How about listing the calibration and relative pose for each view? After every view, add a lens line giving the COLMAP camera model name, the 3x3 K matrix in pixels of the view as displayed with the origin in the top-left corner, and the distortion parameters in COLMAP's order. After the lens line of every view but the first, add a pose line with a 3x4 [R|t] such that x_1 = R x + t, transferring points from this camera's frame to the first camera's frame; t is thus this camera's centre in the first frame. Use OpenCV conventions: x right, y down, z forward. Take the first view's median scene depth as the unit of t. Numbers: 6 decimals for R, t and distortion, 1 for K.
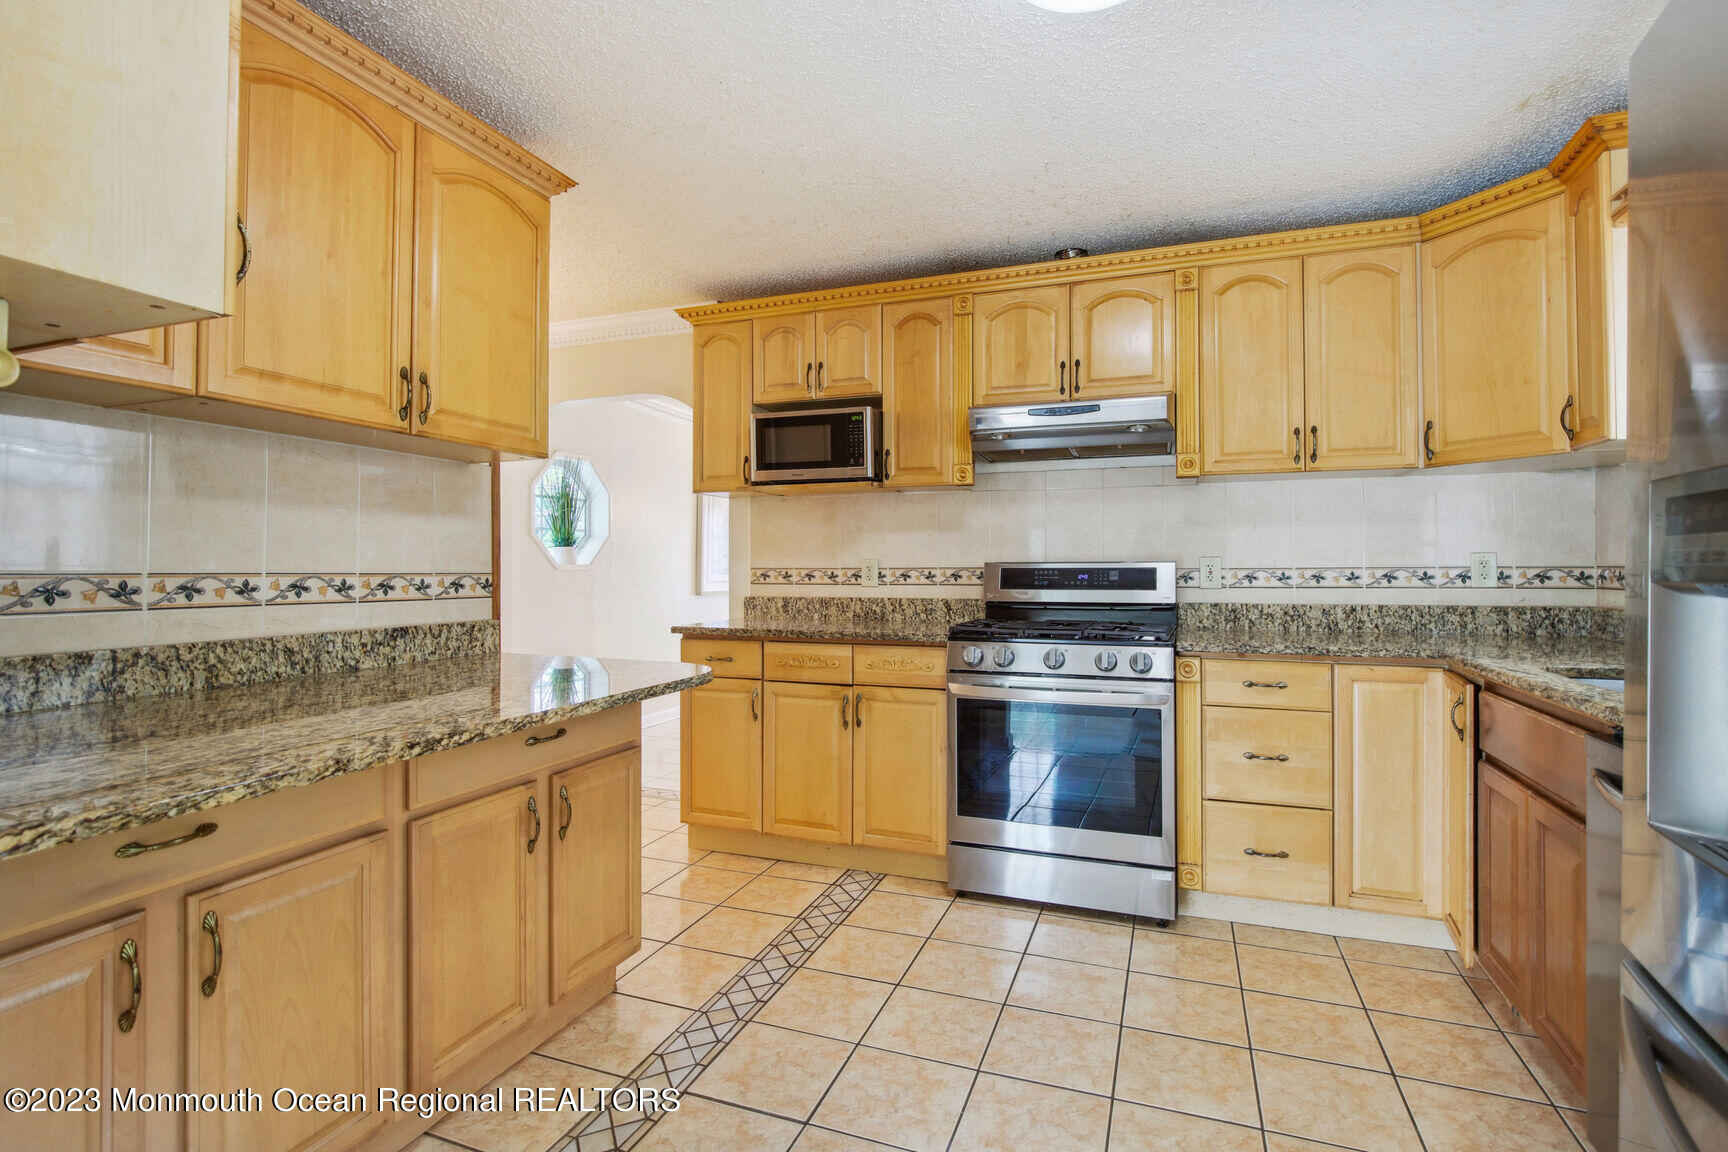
lens RADIAL K [[812.8, 0, 869.5], [0, 812.8, 558.3], [0, 0, 1]] dist [-0.000066, 0.000081]
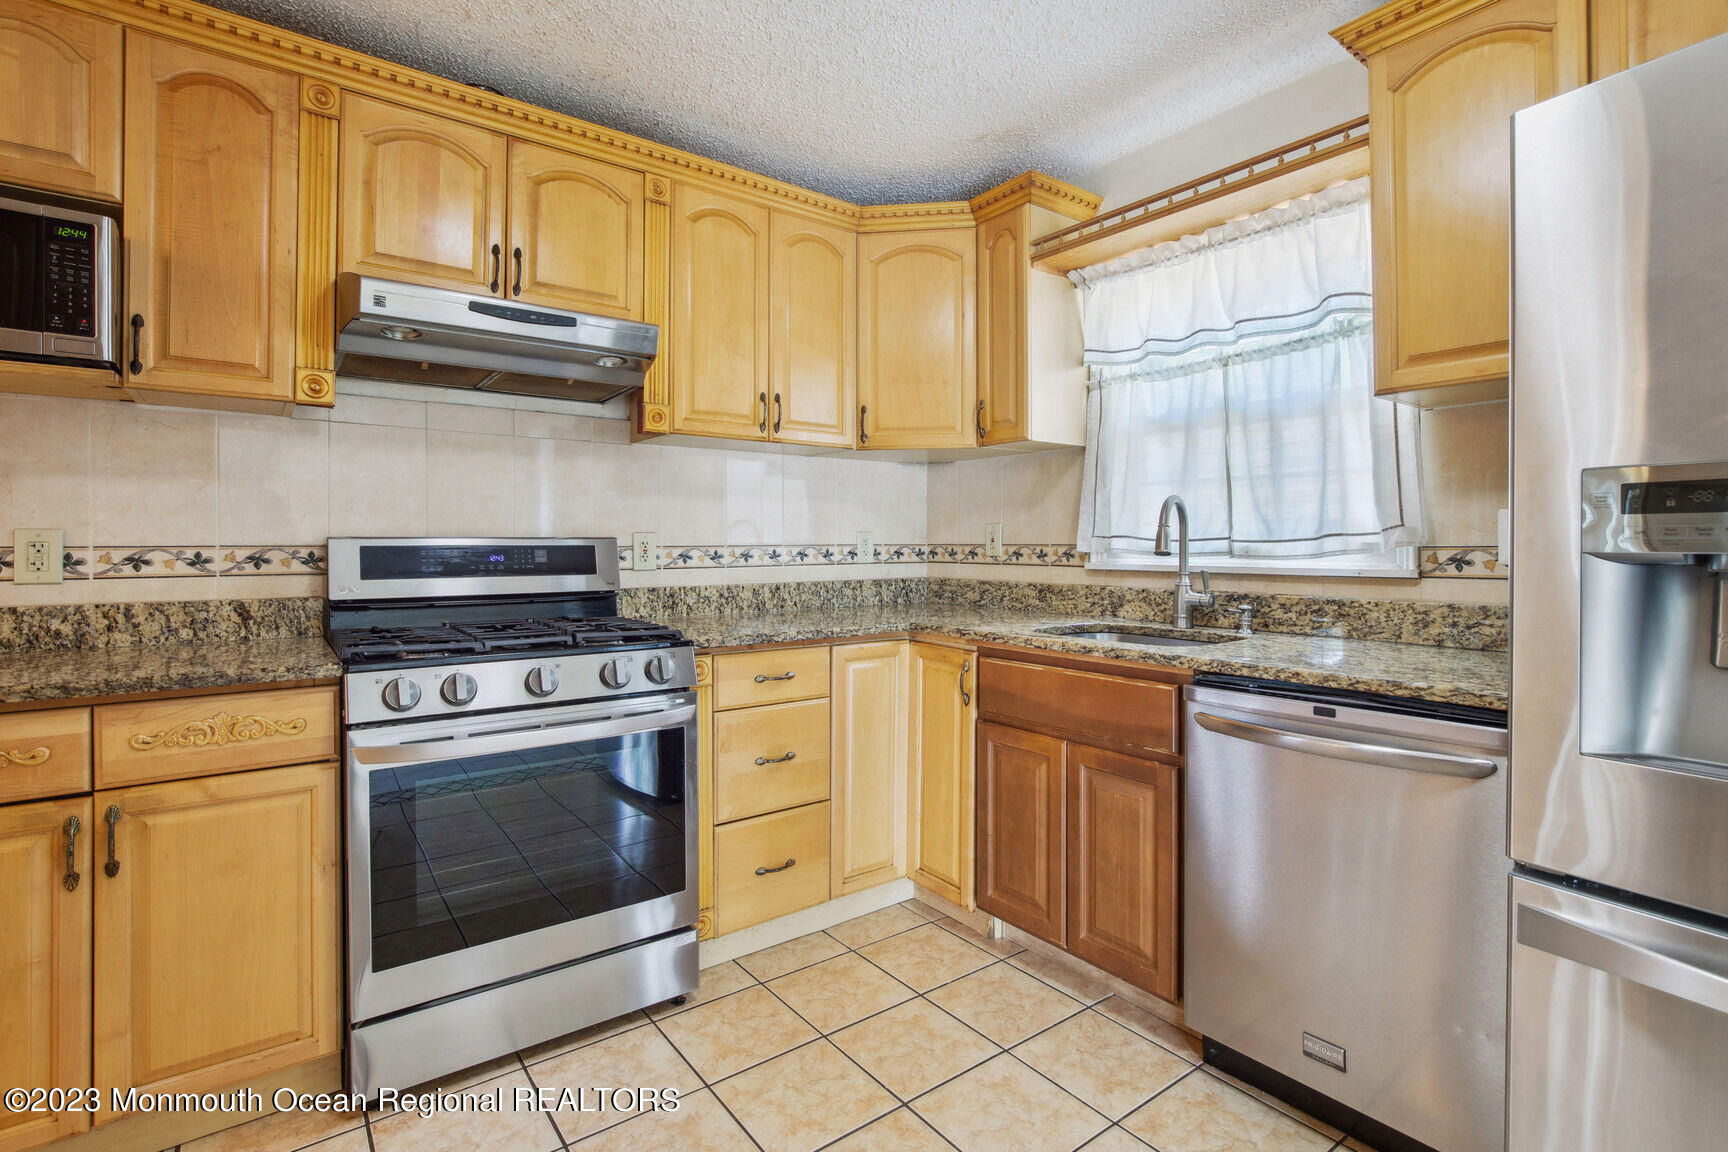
lens RADIAL K [[829.9, 0, 866.9], [0, 829.9, 544.0], [0, 0, 1]] dist [-0.014125, 0.005434]
pose [[0.536102, 0.001604, 0.844152, -0.193934], [-0.007985, 0.999963, 0.003170, 0.006028], [-0.844116, -0.008440, 0.536095, 0.381695]]
